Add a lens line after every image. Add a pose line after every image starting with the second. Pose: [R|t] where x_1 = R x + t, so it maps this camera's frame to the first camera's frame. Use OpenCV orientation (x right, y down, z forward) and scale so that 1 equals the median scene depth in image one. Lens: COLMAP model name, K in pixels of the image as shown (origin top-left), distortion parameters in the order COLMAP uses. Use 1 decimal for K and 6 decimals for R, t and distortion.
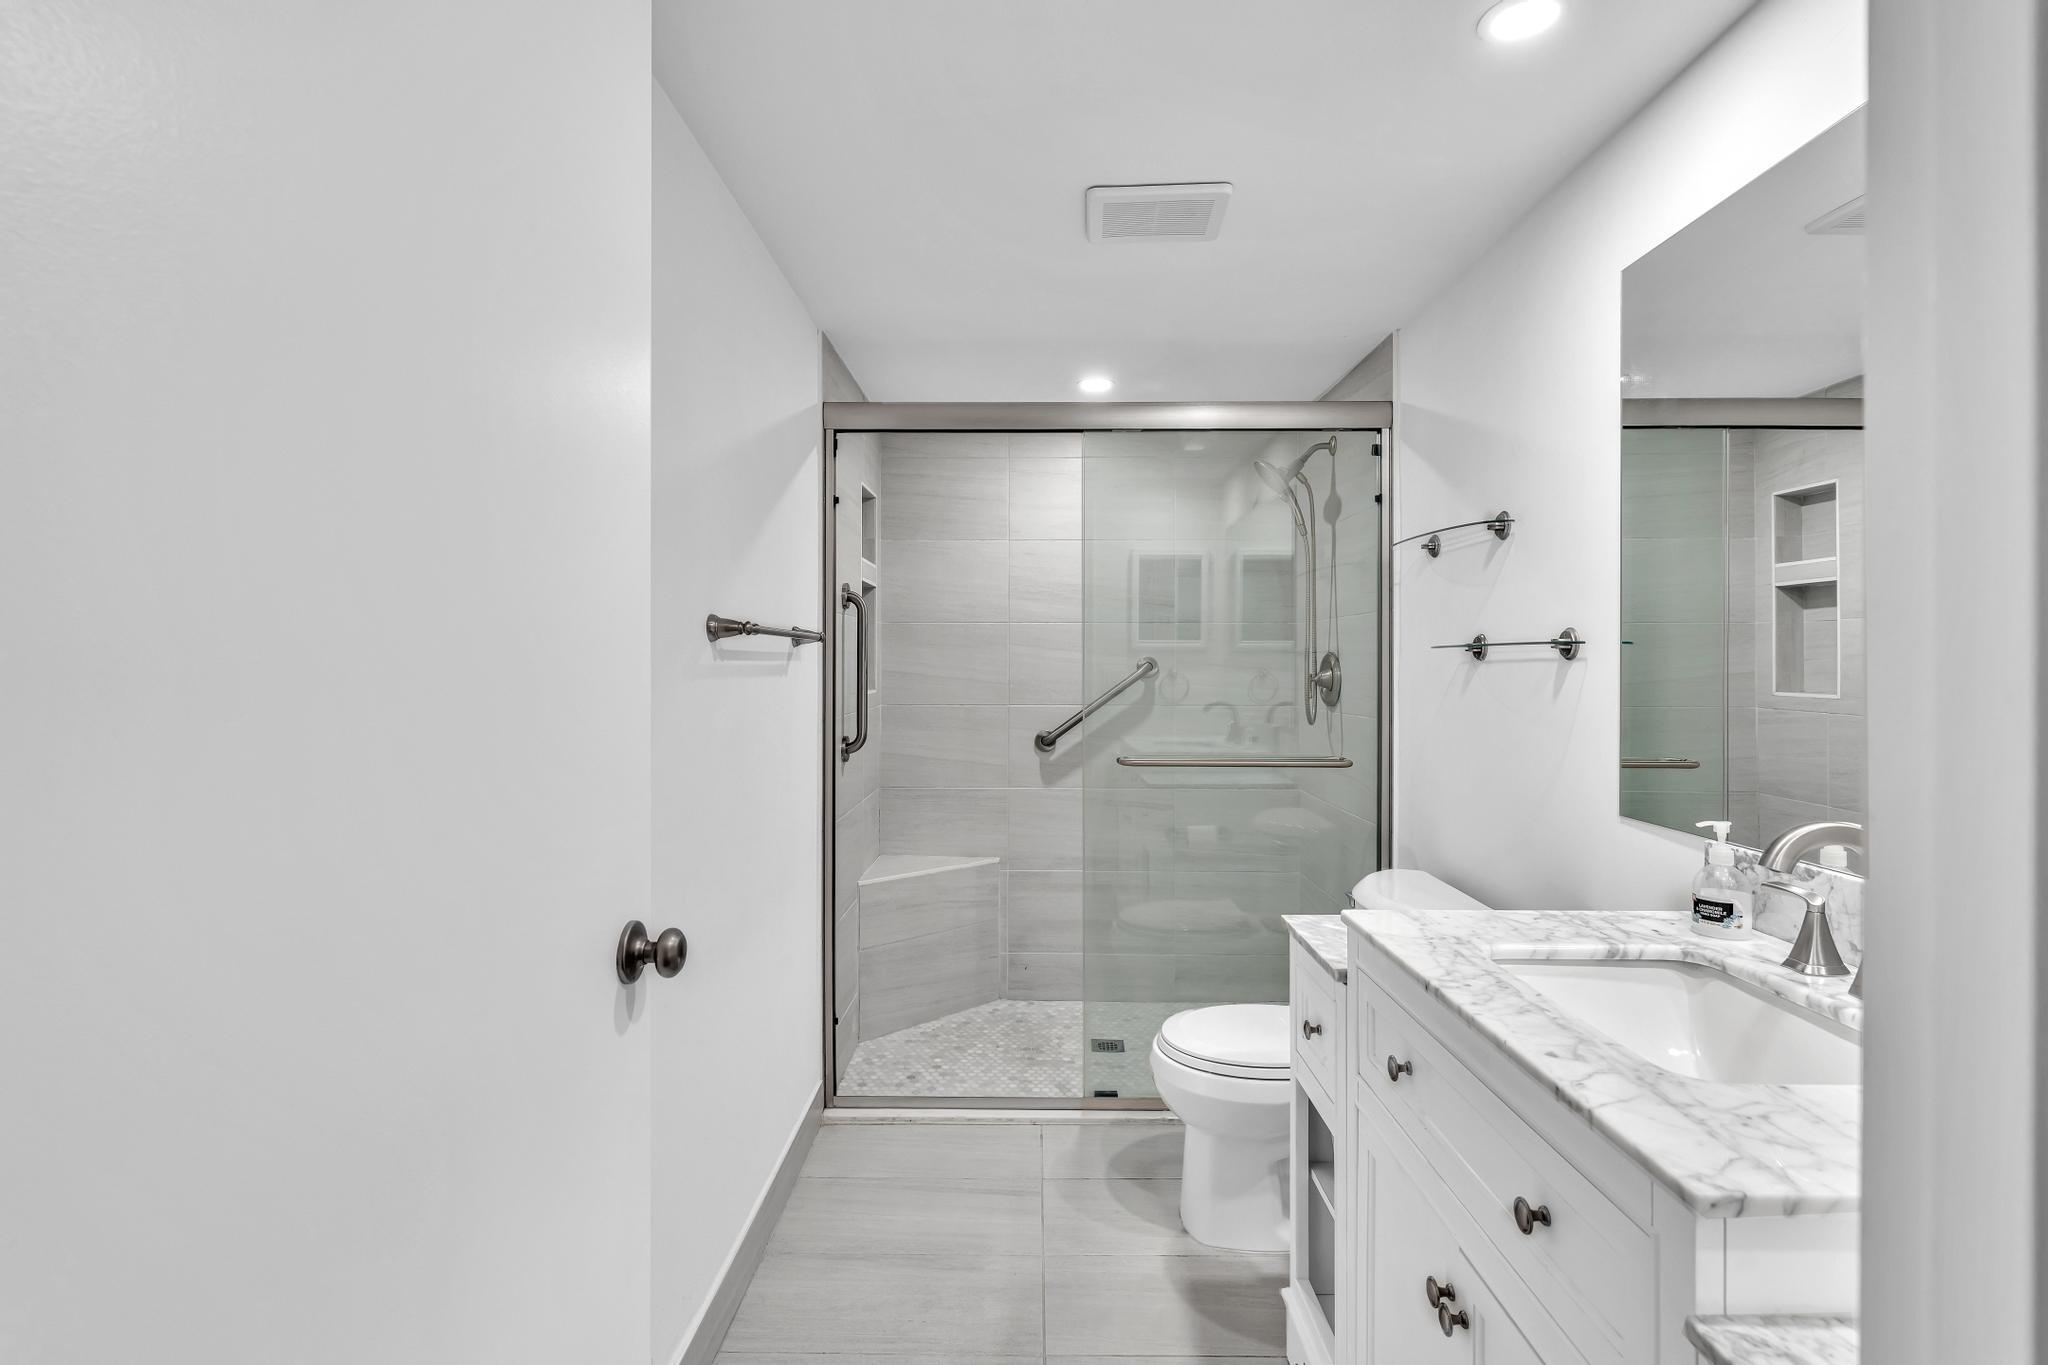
lens RADIAL K [[977.9, 0, 1023.0], [0, 977.9, 670.2], [0, 0, 1]] dist [-0.004698, 0.000553]
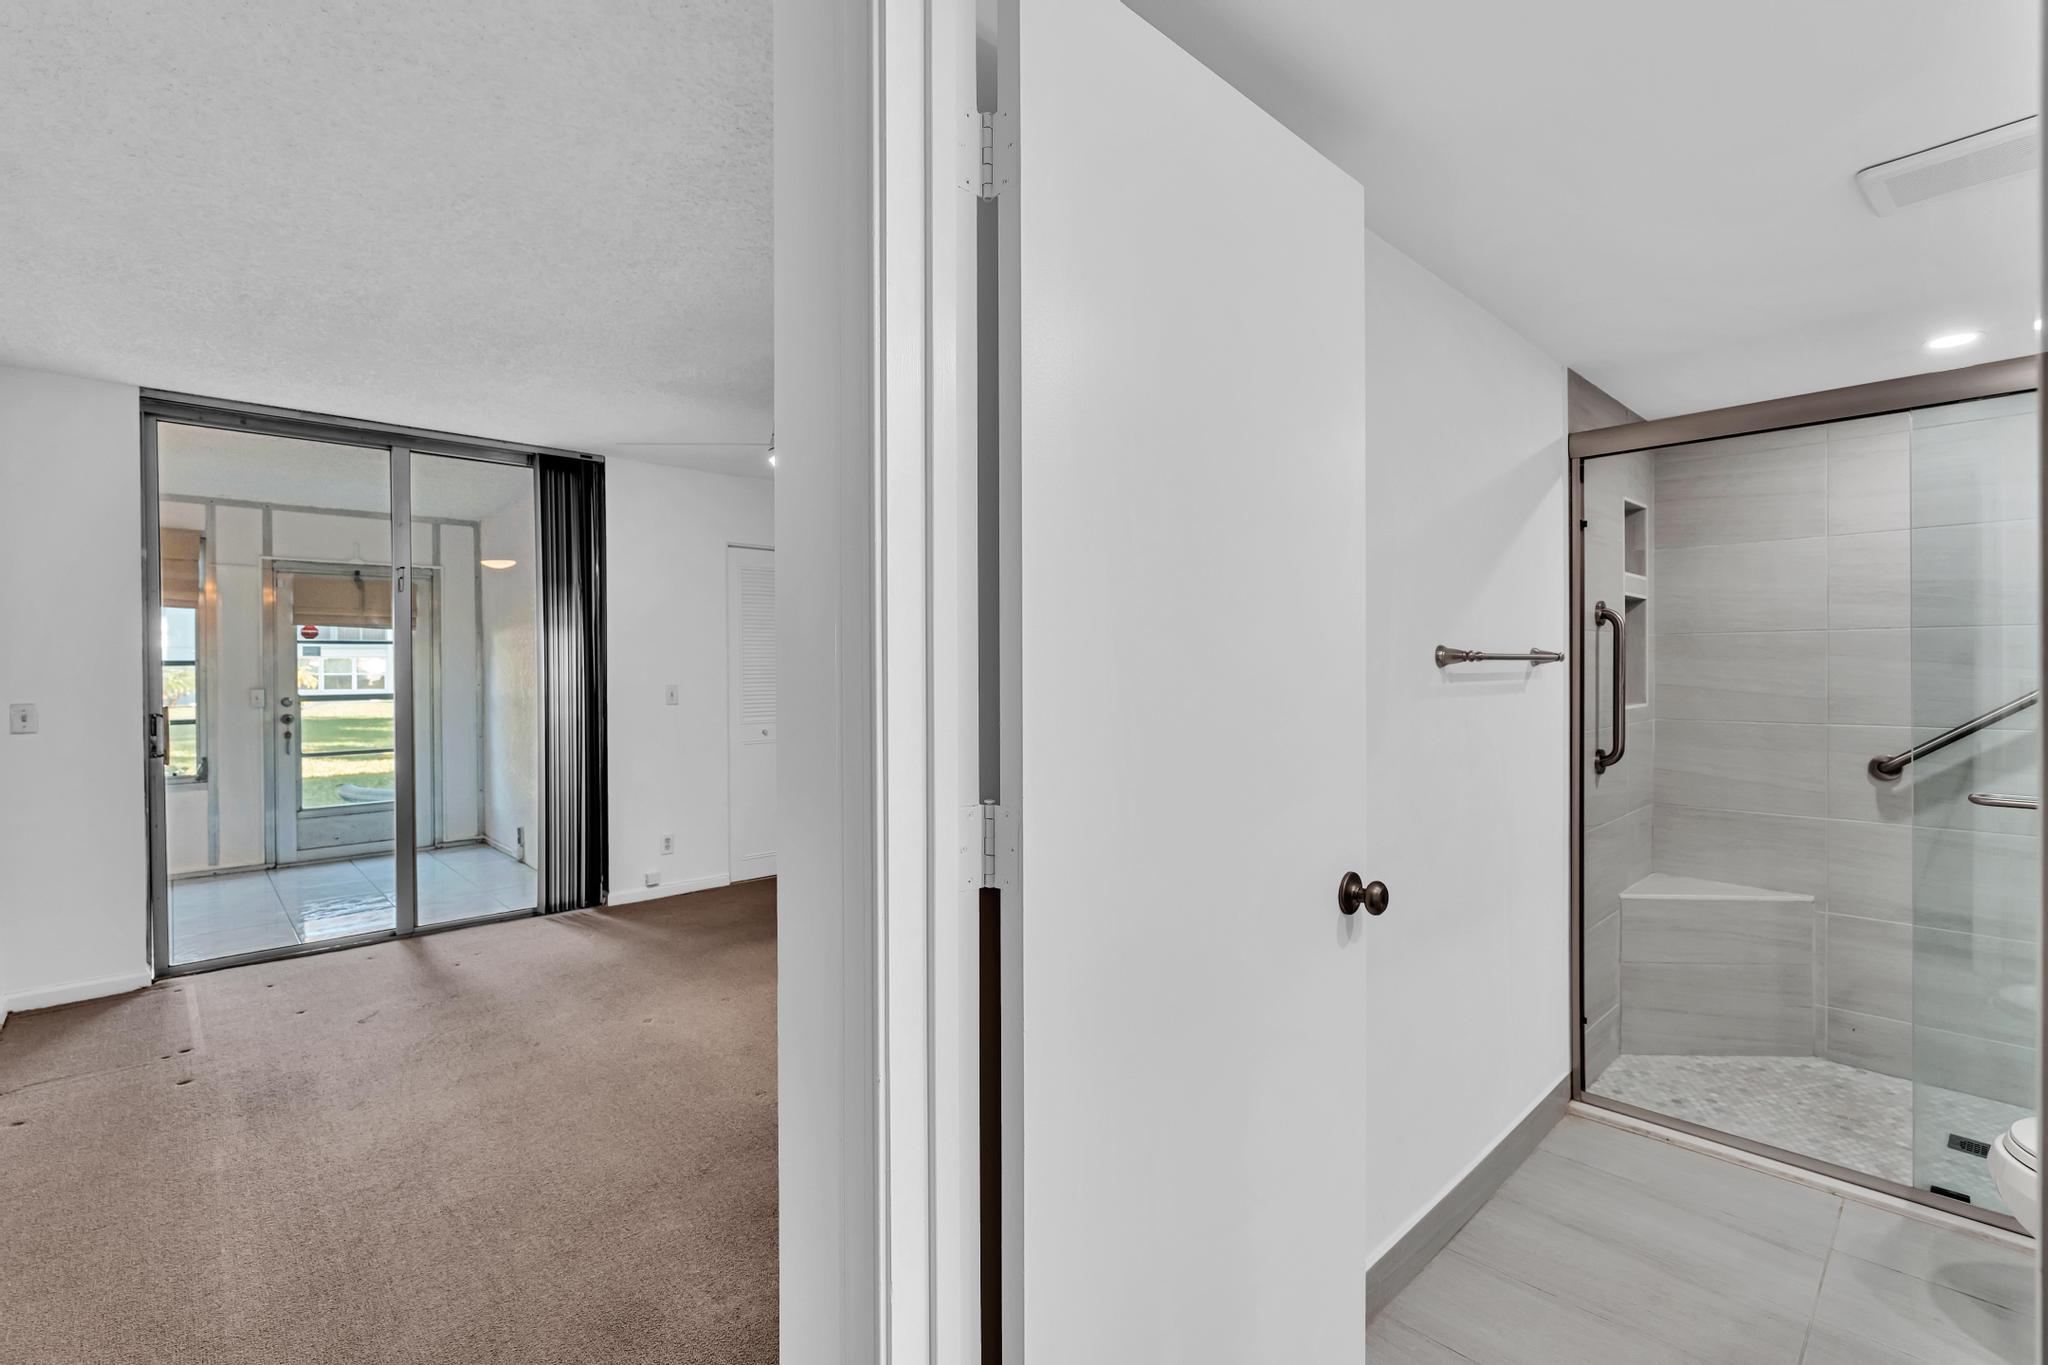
lens RADIAL K [[916.7, 0, 1025.7], [0, 916.7, 673.9], [0, 0, 1]] dist [-0.001414, 0.001122]
pose [[0.698964, -0.000719, -0.715157, 0.093106], [0.002098, 0.999997, 0.001045, -0.015567], [0.715154, -0.002231, 0.698964, -0.116430]]
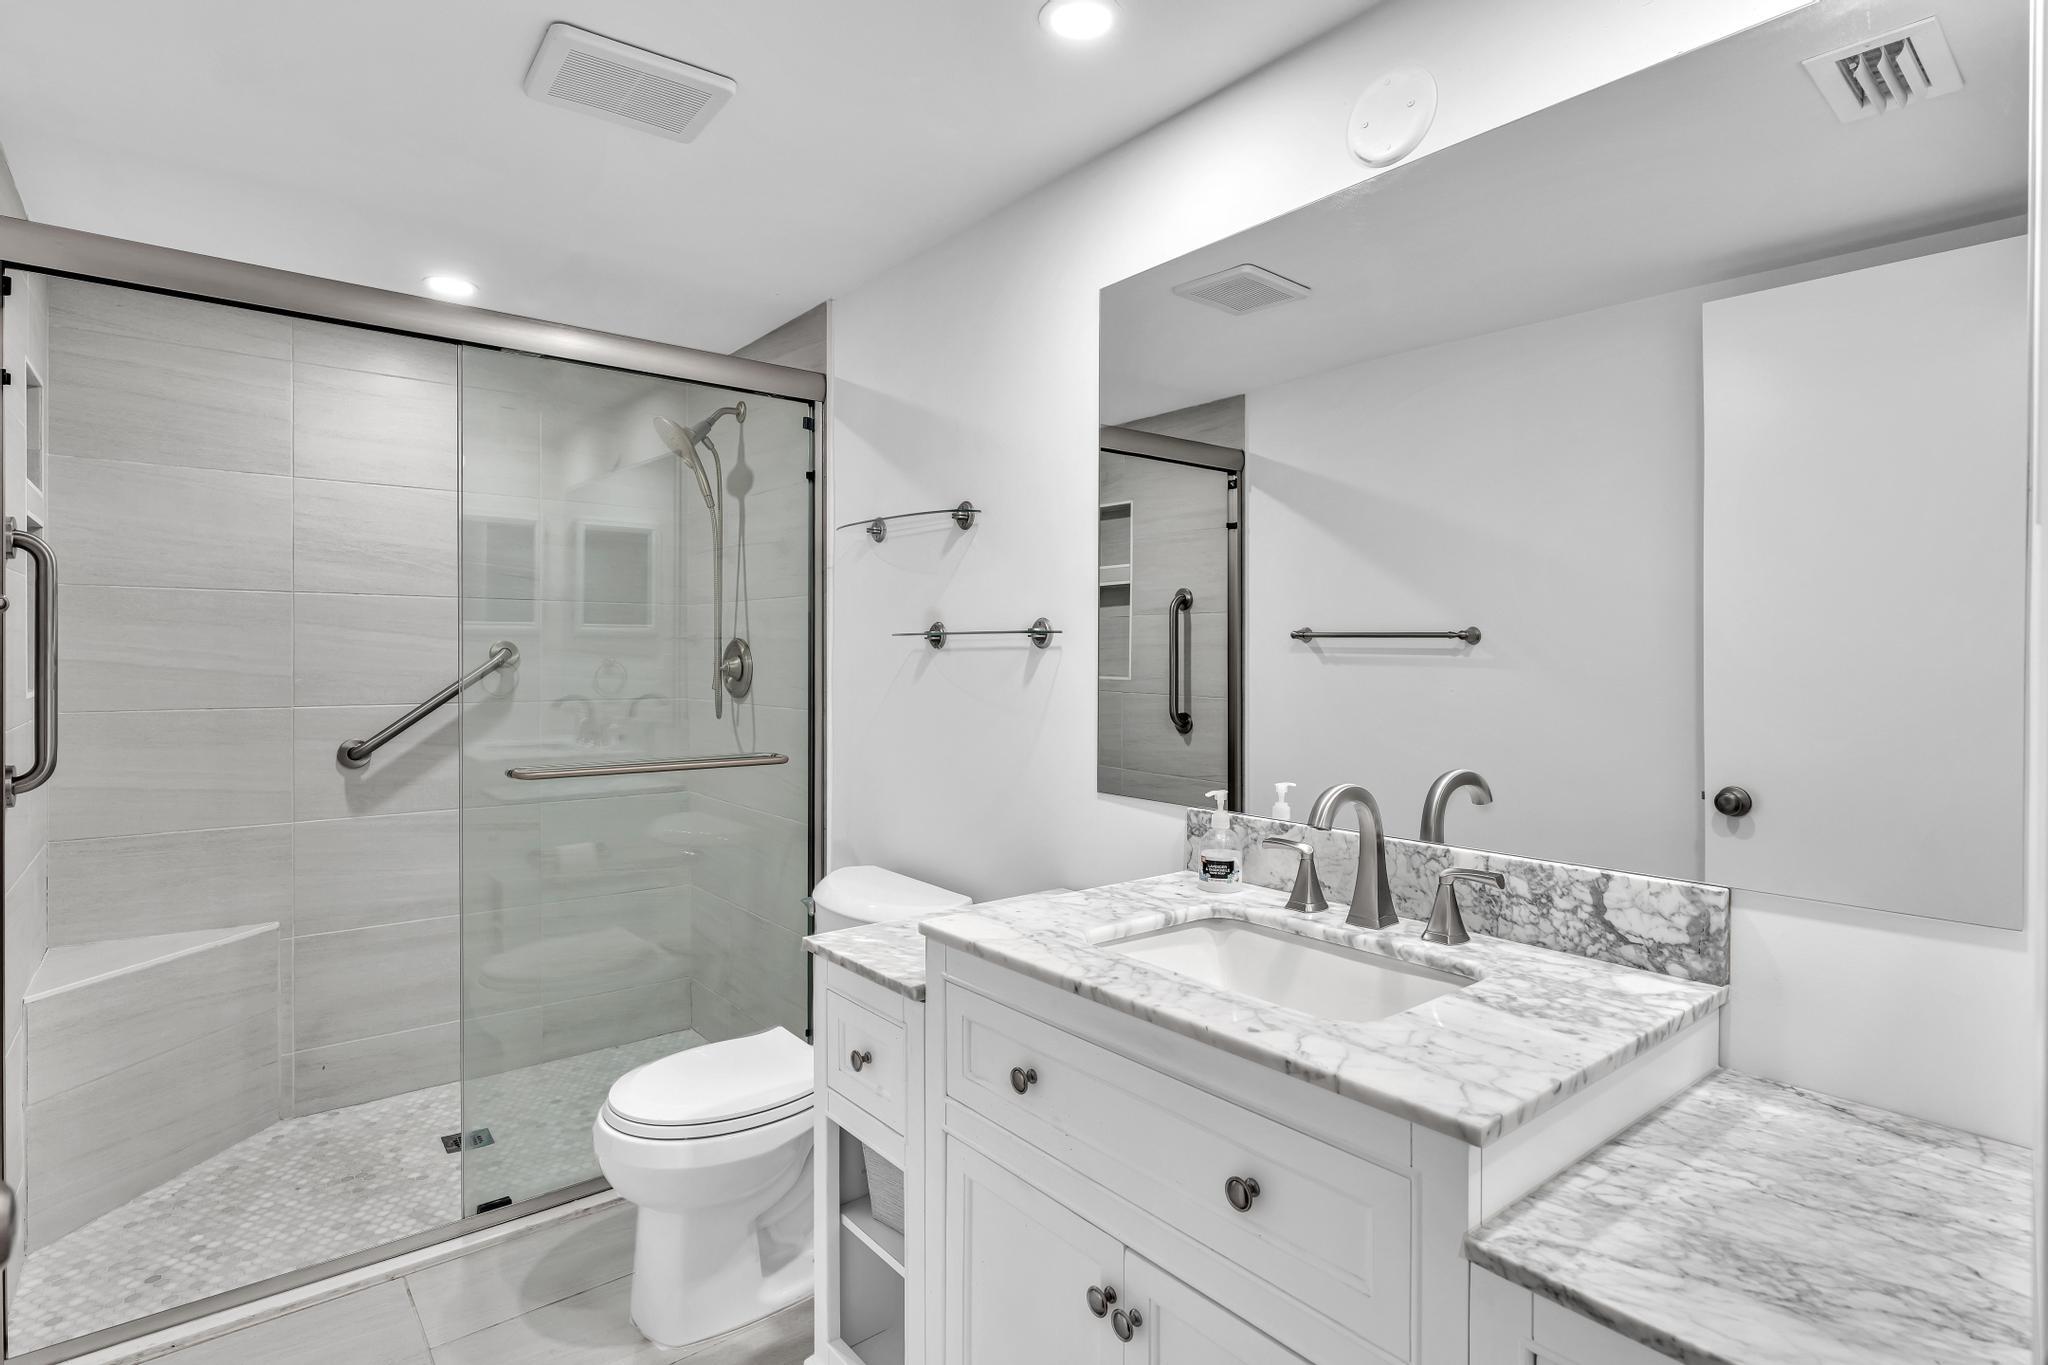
lens RADIAL K [[1035.2, 0, 1020.2], [0, 1035.2, 661.7], [0, 0, 1]] dist [-0.003525, 0.001876]
pose [[0.770873, -0.003550, 0.636979, -0.114594], [0.000732, 0.999989, 0.004687, -0.000939], [-0.636989, -0.003147, 0.770867, 0.102427]]
